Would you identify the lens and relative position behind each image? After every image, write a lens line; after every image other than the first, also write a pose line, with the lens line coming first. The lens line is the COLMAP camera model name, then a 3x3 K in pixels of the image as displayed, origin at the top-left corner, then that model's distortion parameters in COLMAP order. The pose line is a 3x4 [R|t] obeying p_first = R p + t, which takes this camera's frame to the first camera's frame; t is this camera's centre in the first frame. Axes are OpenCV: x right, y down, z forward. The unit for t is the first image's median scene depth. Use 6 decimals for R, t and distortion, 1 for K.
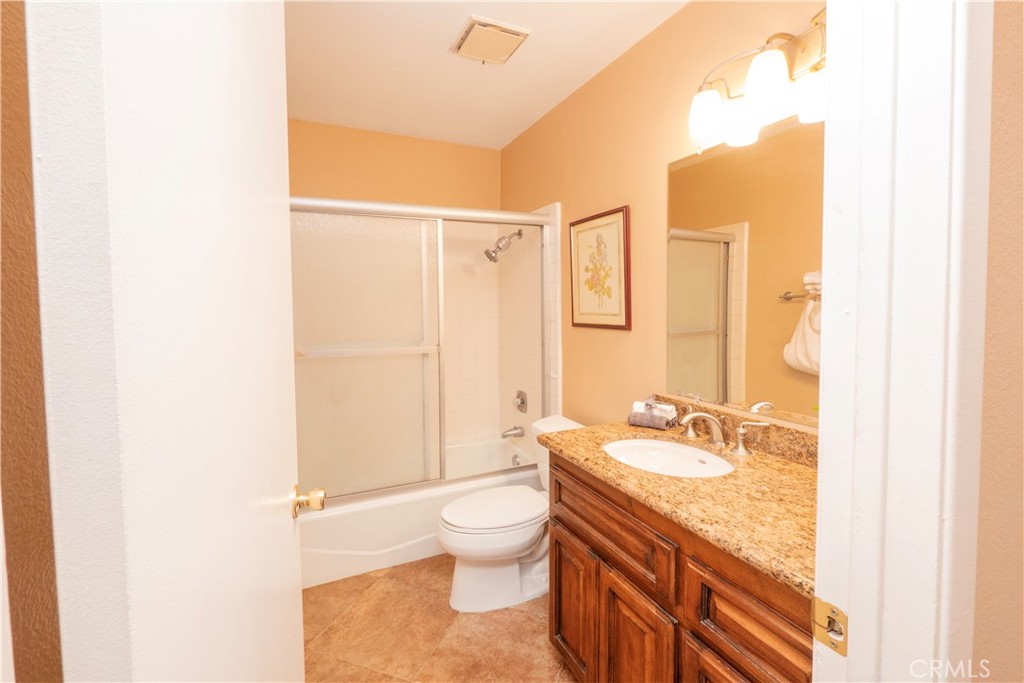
lens RADIAL K [[434.3, 0, 510.8], [0, 434.3, 336.0], [0, 0, 1]] dist [0.002070, 0.000136]
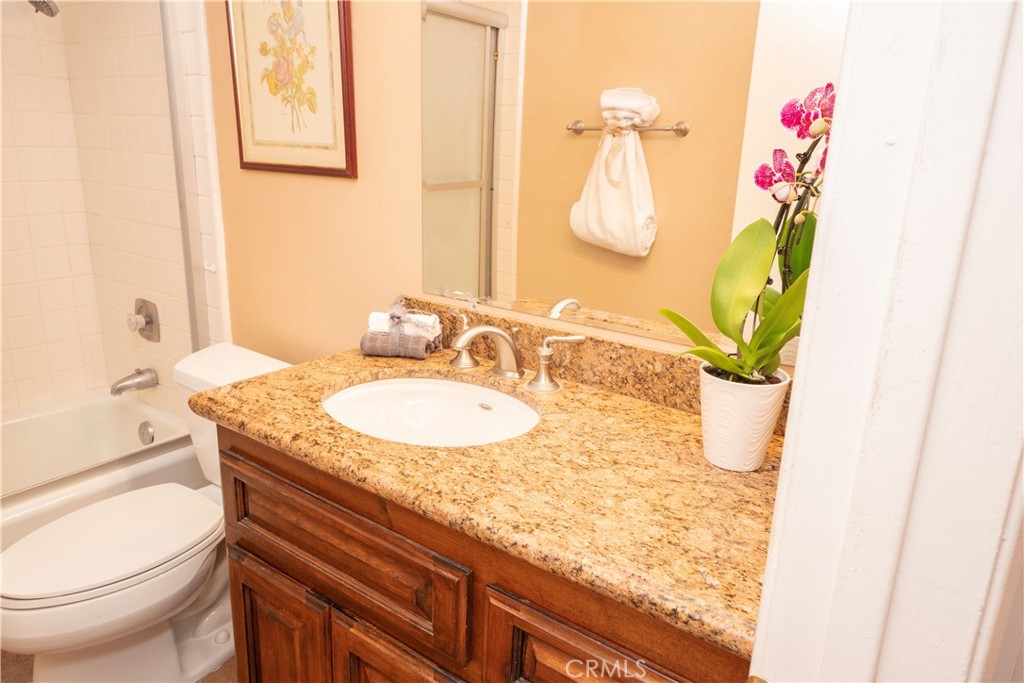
lens RADIAL K [[748.8, 0, 479.8], [0, 748.8, 378.9], [0, 0, 1]] dist [0.006352, -0.012994]
pose [[0.902822, -0.098986, 0.418465, 0.005338], [-0.007031, 0.969617, 0.244528, -0.000341], [-0.429956, -0.223708, 0.874696, 0.113692]]
